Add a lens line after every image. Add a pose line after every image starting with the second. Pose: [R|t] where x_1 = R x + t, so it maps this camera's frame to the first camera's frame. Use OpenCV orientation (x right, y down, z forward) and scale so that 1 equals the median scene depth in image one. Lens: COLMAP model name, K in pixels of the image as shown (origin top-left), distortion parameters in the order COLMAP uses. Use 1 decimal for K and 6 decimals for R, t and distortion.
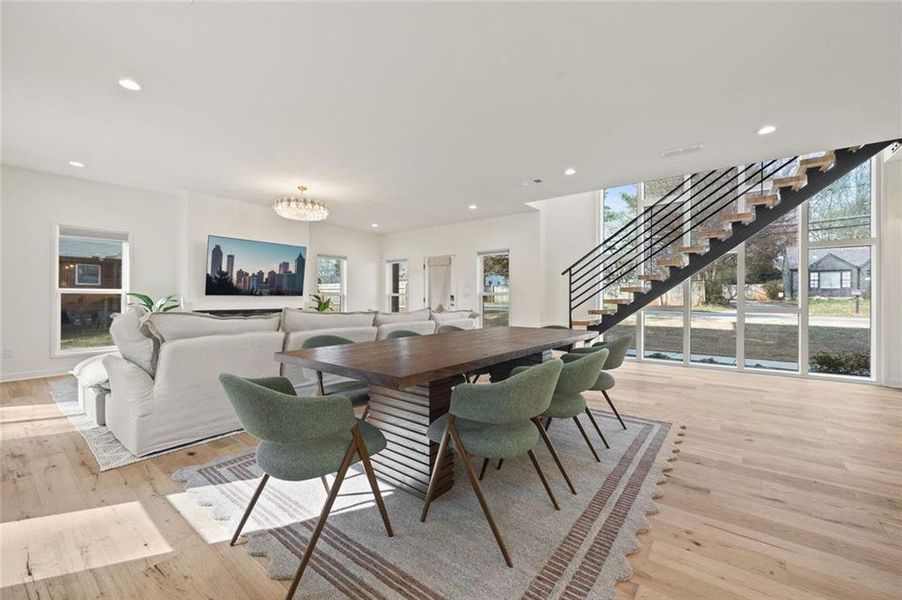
lens RADIAL K [[364.3, 0, 451.2], [0, 364.3, 297.6], [0, 0, 1]] dist [-0.002293, -0.000189]
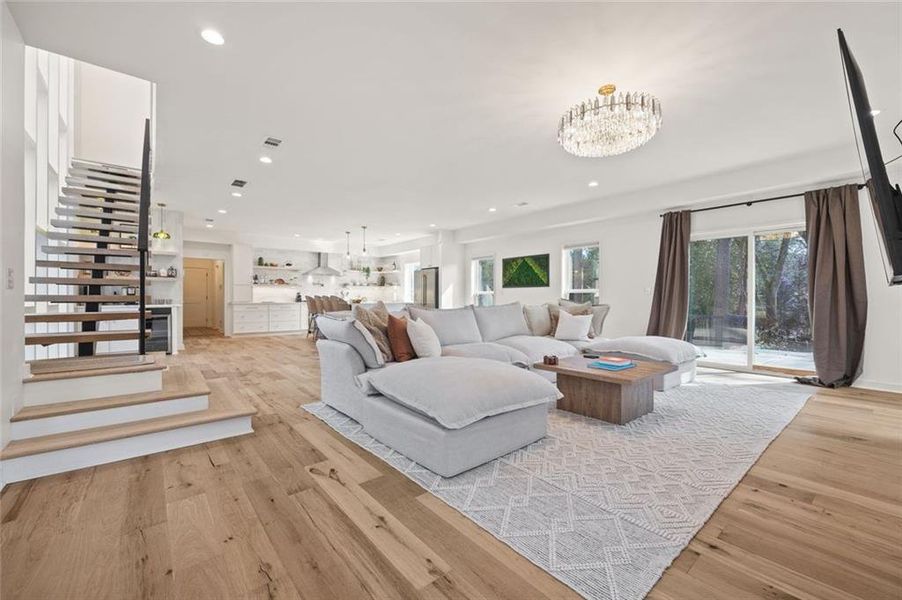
lens RADIAL K [[364.3, 0, 451.2], [0, 364.3, 297.6], [0, 0, 1]] dist [-0.002293, -0.000189]
pose [[-0.976406, -0.005095, 0.215883, -0.267830], [-0.004974, 0.999987, 0.001103, 0.007863], [-0.215885, 0.000003, -0.976419, 1.414809]]
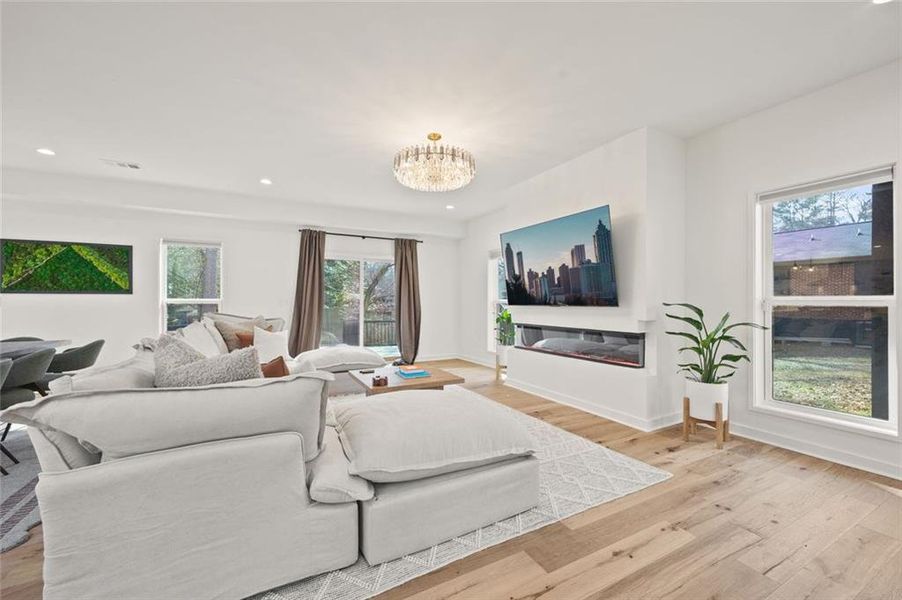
lens RADIAL K [[366.7, 0, 452.8], [0, 366.7, 301.9], [0, 0, 1]] dist [-0.000185, -0.000022]
pose [[-0.408351, -0.005504, -0.912808, 0.143251], [-0.002099, 0.999985, -0.005090, -0.009200], [0.912822, -0.000162, -0.408357, 1.155857]]
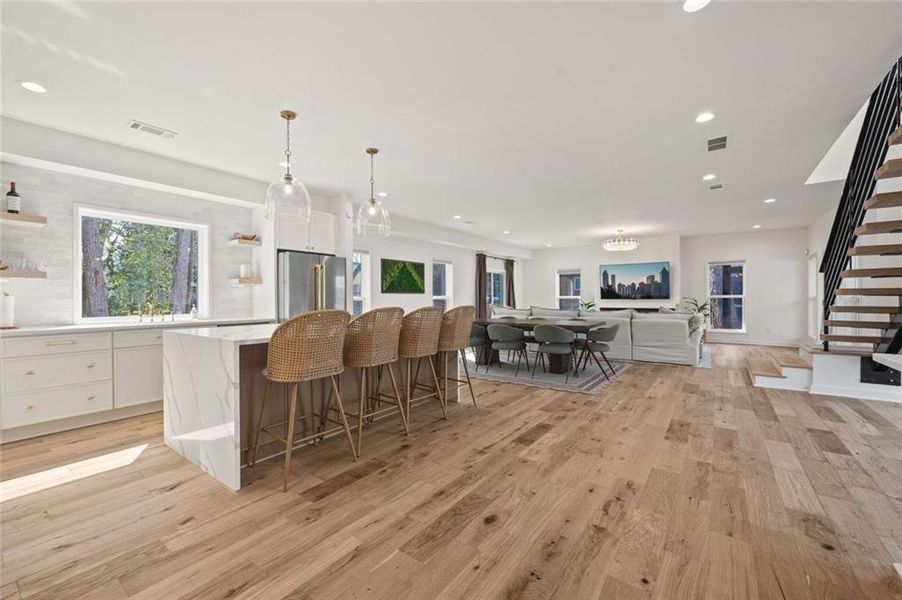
lens RADIAL K [[364.3, 0, 451.2], [0, 364.3, 297.6], [0, 0, 1]] dist [-0.002293, -0.000189]
pose [[0.026718, -0.002429, -0.999640, 1.024349], [0.002979, 0.999993, -0.002351, -0.010573], [0.999639, -0.002915, 0.026725, 0.204558]]
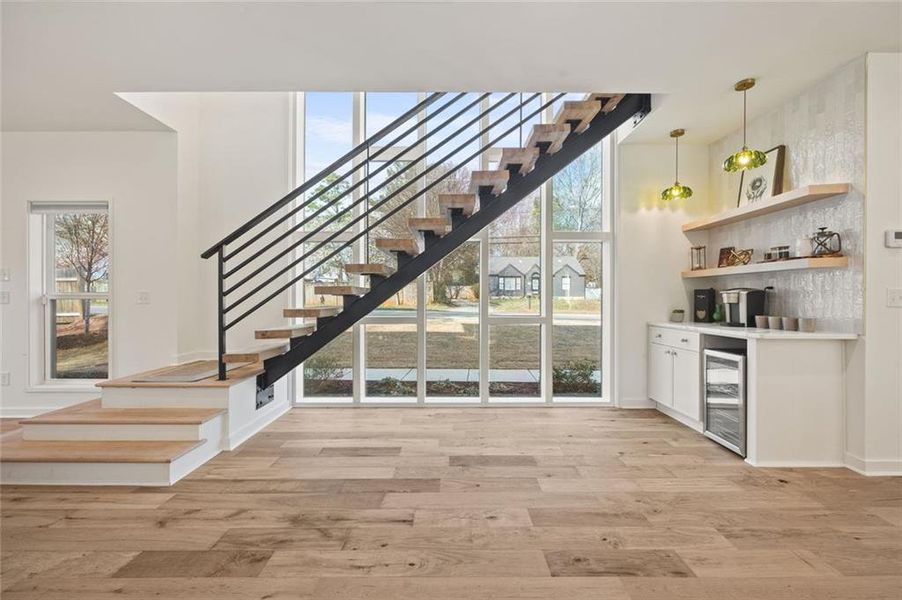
lens RADIAL K [[364.3, 0, 451.2], [0, 364.3, 297.6], [0, 0, 1]] dist [-0.002293, -0.000189]
pose [[0.788413, -0.002169, 0.615143, 0.261834], [-0.000109, 0.999993, 0.003665, -0.011556], [-0.615147, -0.002956, 0.788407, 0.411742]]
